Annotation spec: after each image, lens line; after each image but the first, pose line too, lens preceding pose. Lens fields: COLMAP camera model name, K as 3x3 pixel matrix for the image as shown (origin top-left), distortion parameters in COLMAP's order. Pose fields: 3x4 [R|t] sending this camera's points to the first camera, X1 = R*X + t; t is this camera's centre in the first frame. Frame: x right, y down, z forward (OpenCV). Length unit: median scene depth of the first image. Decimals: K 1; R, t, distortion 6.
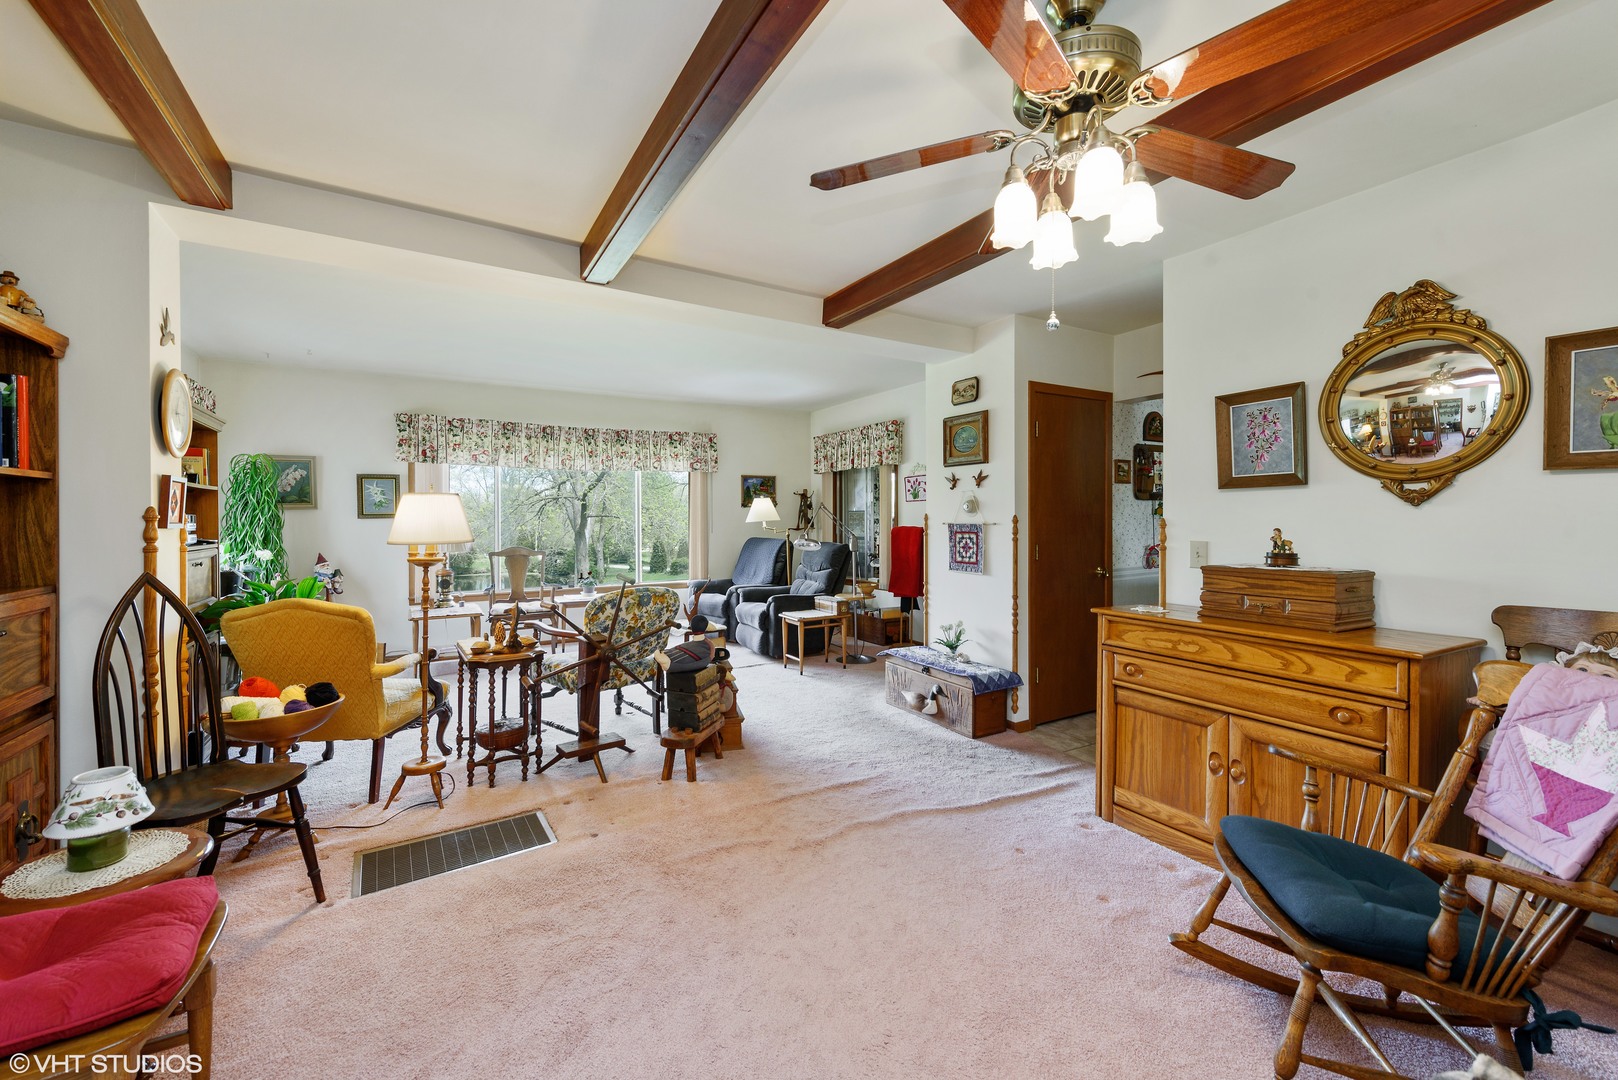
lens RADIAL K [[642.5, 0, 807.7], [0, 642.5, 527.4], [0, 0, 1]] dist [-0.000977, -0.000171]
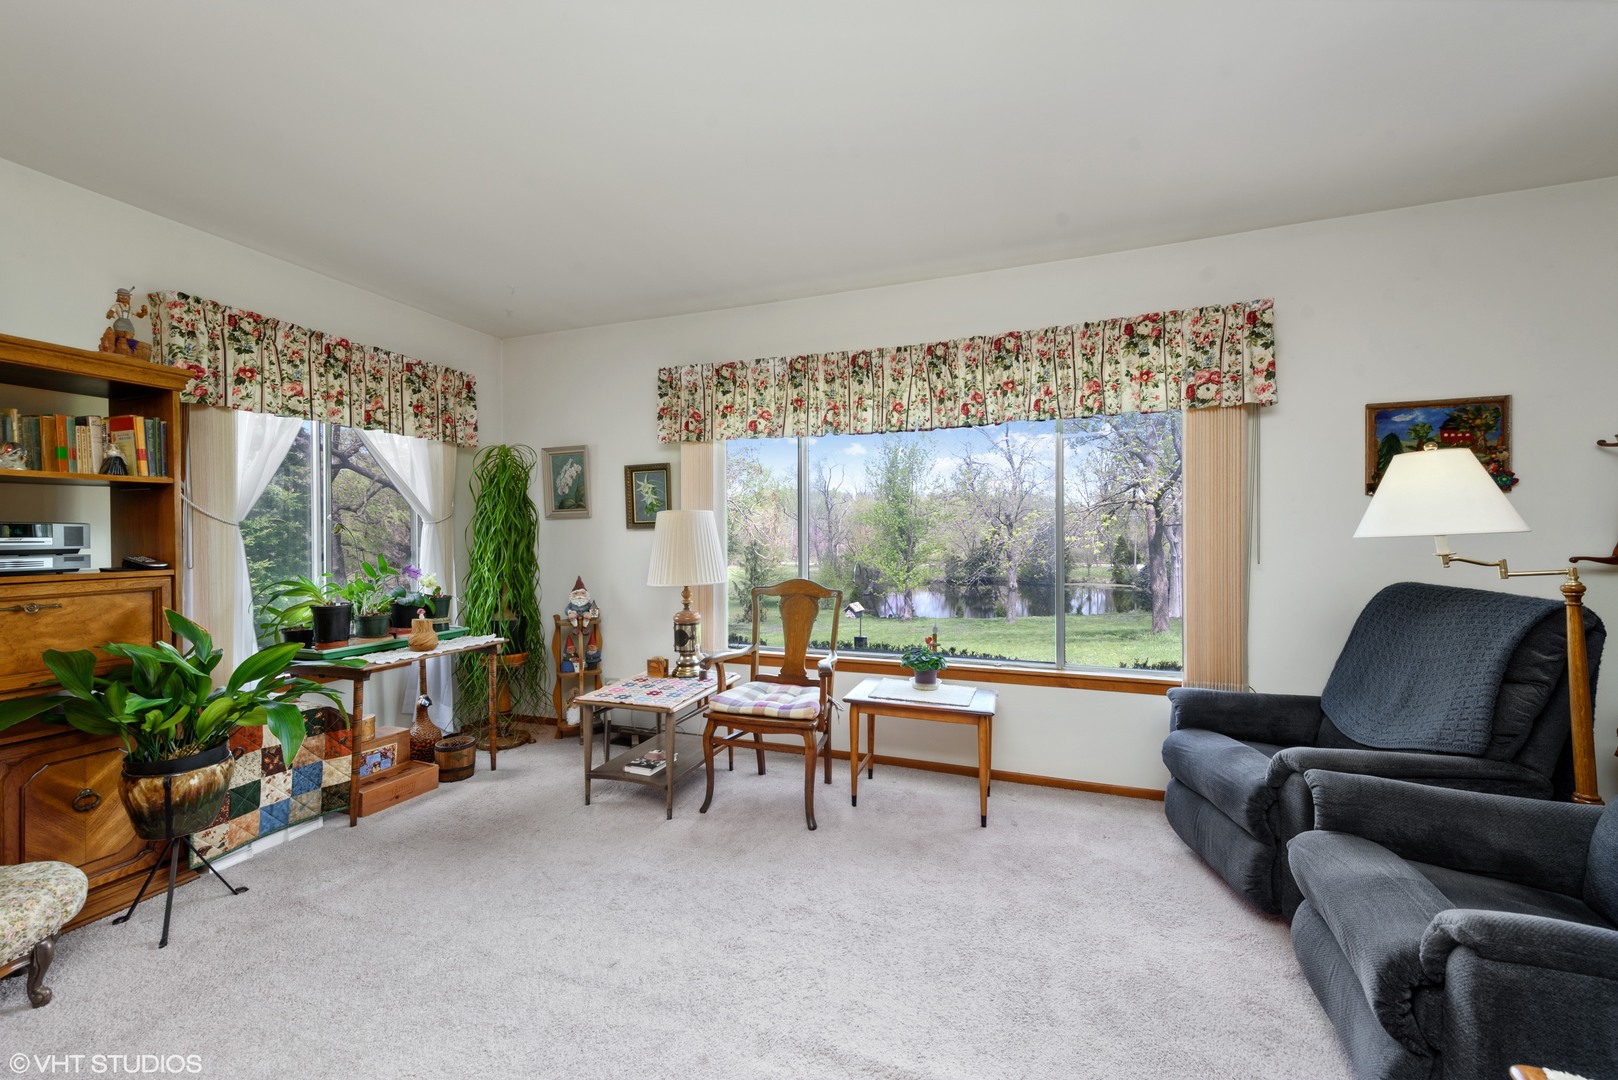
lens RADIAL K [[642.5, 0, 800.9], [0, 642.5, 536.4], [0, 0, 1]] dist [-0.000977, -0.000171]
pose [[0.622340, 0.004159, -0.782736, -0.024528], [-0.013673, 0.999891, -0.005559, -0.003965], [0.782627, 0.014162, 0.622330, 0.645985]]
